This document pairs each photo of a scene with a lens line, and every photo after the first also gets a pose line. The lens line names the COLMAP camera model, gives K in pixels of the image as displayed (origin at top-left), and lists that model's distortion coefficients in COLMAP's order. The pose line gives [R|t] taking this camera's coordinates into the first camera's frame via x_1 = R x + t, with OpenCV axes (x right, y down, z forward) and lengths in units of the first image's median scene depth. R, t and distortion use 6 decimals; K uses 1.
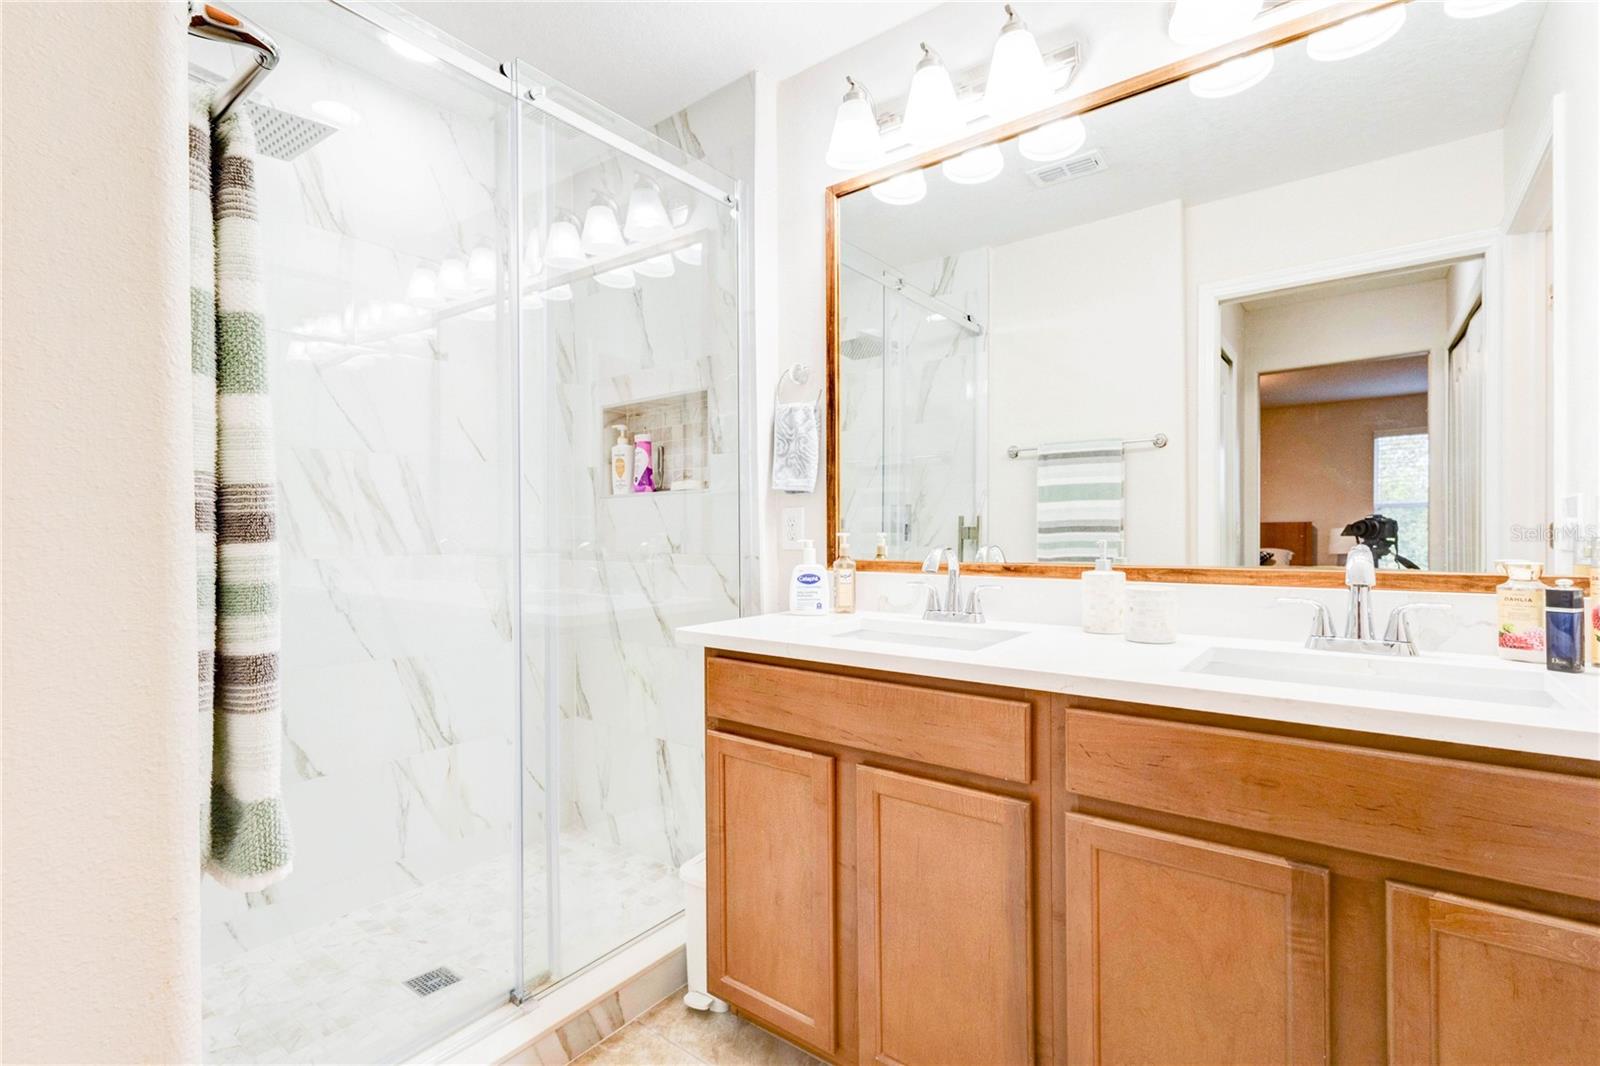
lens RADIAL K [[729.9, 0, 796.9], [0, 729.9, 534.7], [0, 0, 1]] dist [0.000770, 0.000925]
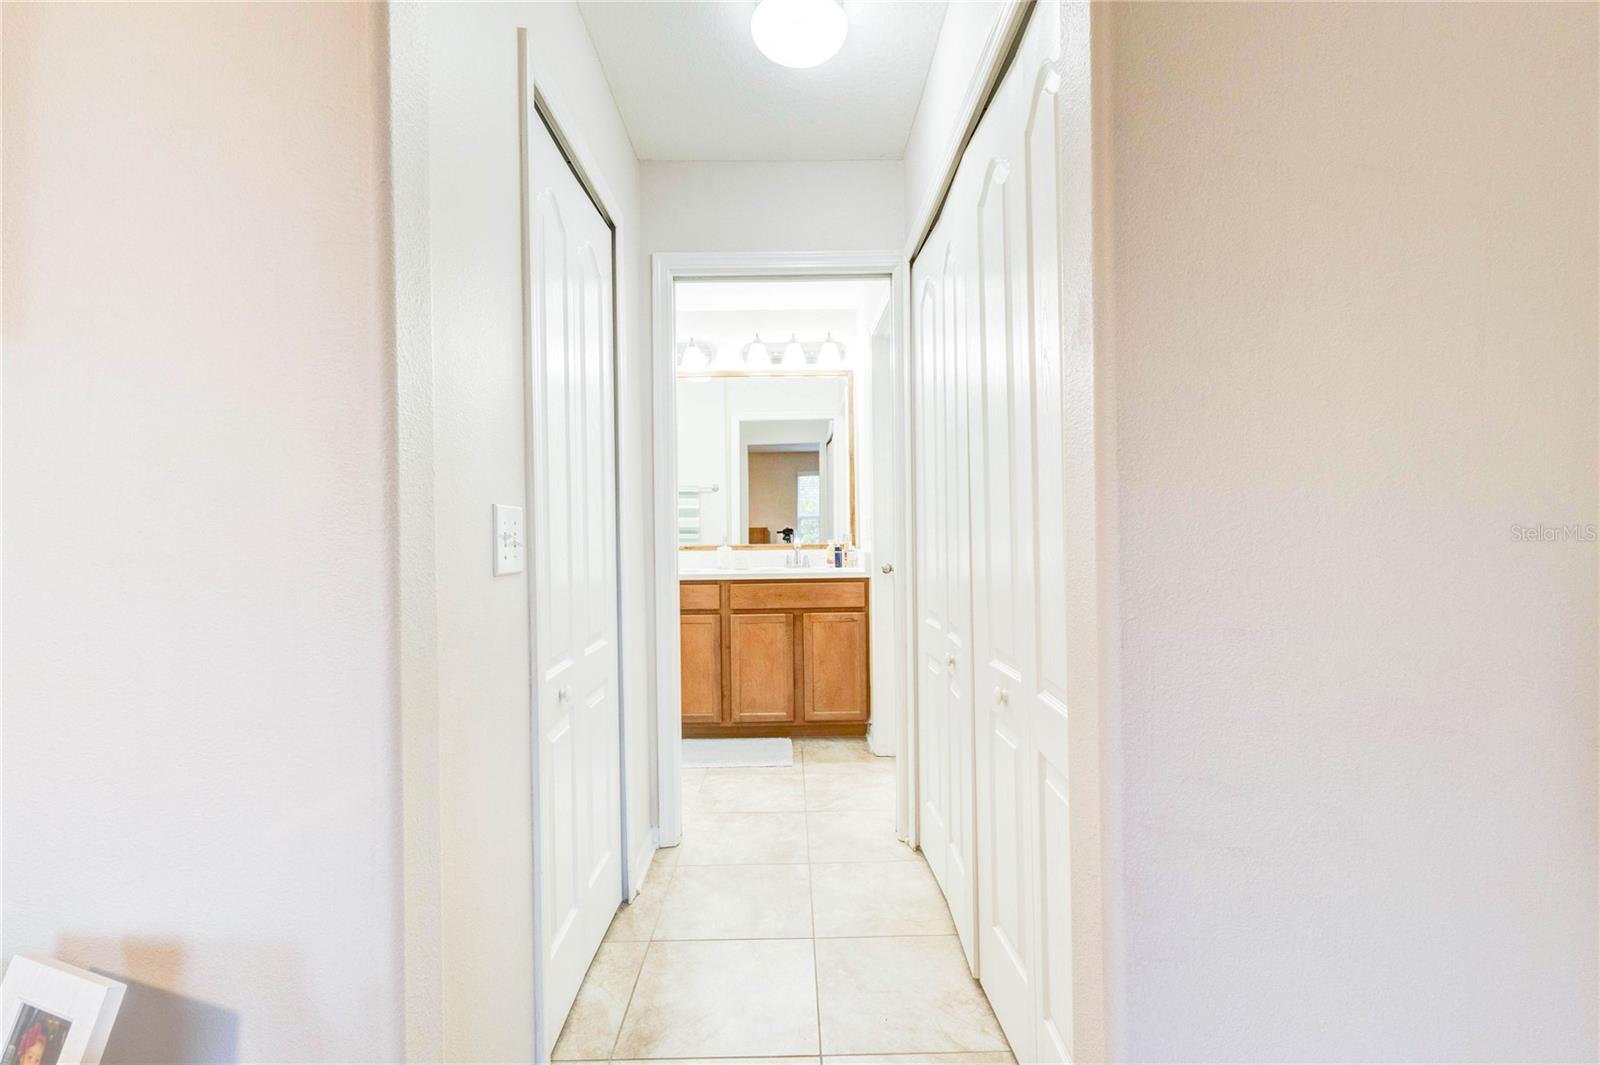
lens RADIAL K [[729.9, 0, 799.1], [0, 729.9, 531.4], [0, 0, 1]] dist [0.000770, 0.000925]
pose [[0.779779, -0.009620, 0.625980, -1.496915], [0.014579, 0.999890, -0.002795, 0.001989], [-0.625884, 0.011306, 0.779834, -1.846002]]
